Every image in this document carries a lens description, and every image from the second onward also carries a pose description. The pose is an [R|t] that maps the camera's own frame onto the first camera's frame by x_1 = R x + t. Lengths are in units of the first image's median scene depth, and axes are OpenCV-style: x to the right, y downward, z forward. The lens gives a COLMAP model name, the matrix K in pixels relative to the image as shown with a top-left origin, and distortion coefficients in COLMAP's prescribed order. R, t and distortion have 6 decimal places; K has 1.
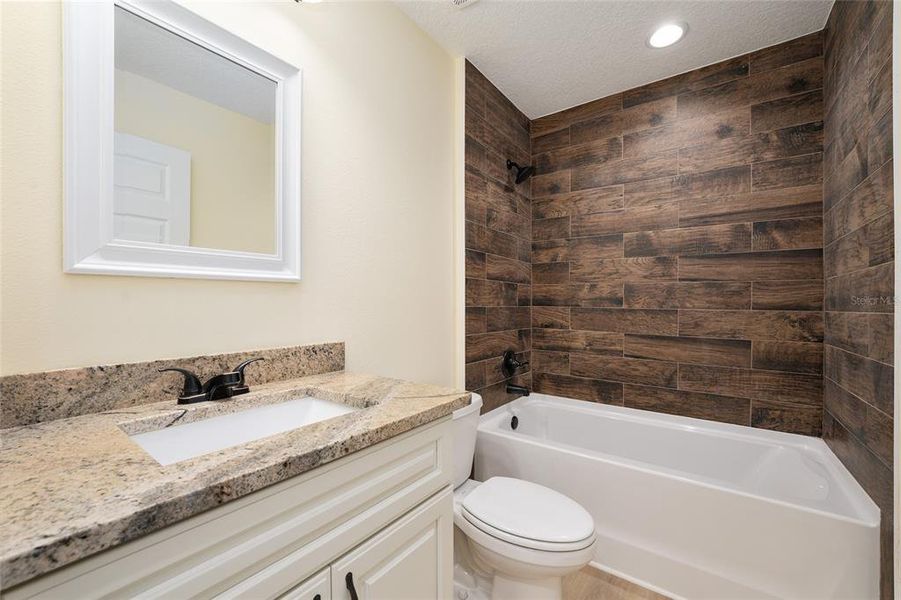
lens RADIAL K [[363.5, 0, 450.5], [0, 363.5, 300.0], [0, 0, 1]] dist [-0.036542, 0.007979]
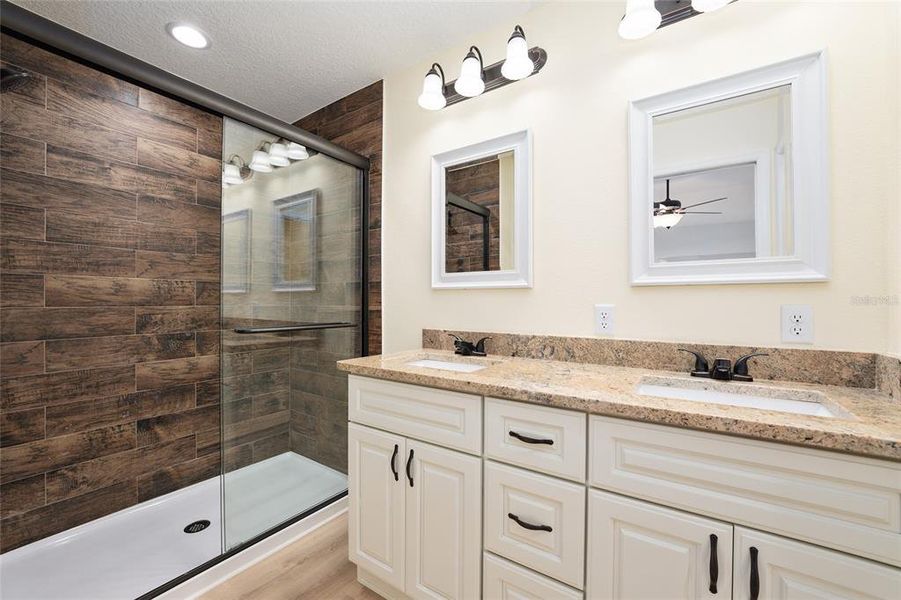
lens RADIAL K [[363.5, 0, 450.5], [0, 363.5, 300.0], [0, 0, 1]] dist [-0.036542, 0.007979]
pose [[0.043286, -0.005860, -0.999046, 0.299614], [0.001505, 0.999982, -0.005800, 0.002050], [0.999062, -0.001253, 0.043294, 0.002985]]
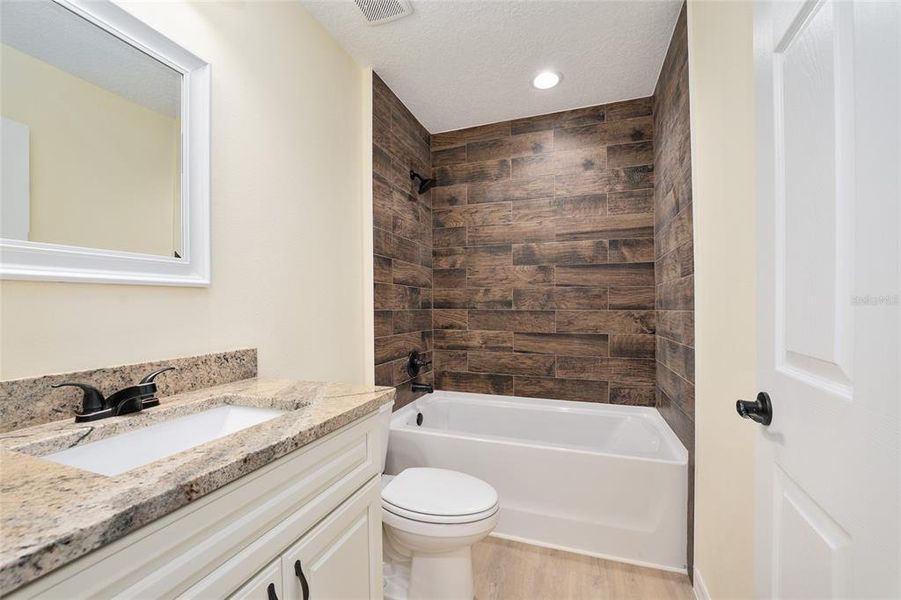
lens RADIAL K [[363.5, 0, 450.5], [0, 363.5, 300.0], [0, 0, 1]] dist [-0.036542, 0.007979]
pose [[0.957341, -0.005064, 0.288916, -0.058712], [0.007504, 0.999945, -0.007342, -0.002014], [-0.288863, 0.009197, 0.957326, -0.063777]]
